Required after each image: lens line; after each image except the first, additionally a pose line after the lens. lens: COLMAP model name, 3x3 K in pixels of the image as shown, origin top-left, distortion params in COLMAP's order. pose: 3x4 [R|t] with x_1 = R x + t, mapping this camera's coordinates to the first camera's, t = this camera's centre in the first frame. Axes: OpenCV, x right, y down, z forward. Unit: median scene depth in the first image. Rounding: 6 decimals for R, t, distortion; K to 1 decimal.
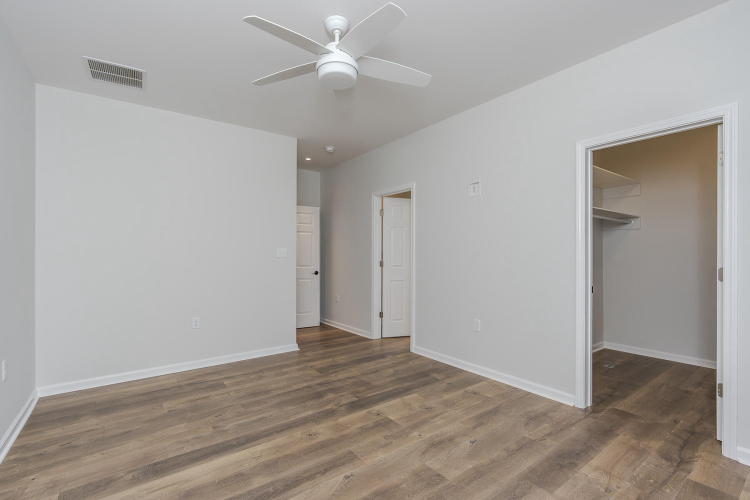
lens RADIAL K [[345.9, 0, 375.8], [0, 345.9, 252.2], [0, 0, 1]] dist [-0.002244, -0.000257]
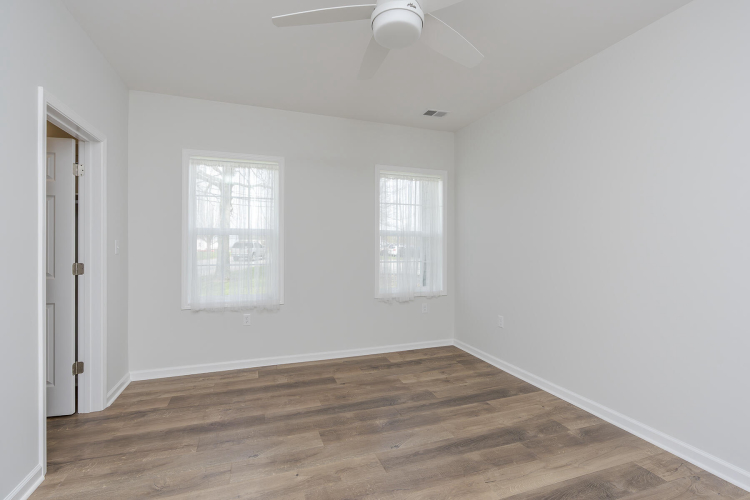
lens RADIAL K [[345.9, 0, 374.1], [0, 345.9, 249.7], [0, 0, 1]] dist [-0.002244, -0.000257]
pose [[-0.956724, -0.003035, 0.290983, -0.314995], [-0.003545, 0.999993, -0.001223, -0.001970], [-0.290977, -0.002201, -0.956728, 1.938922]]
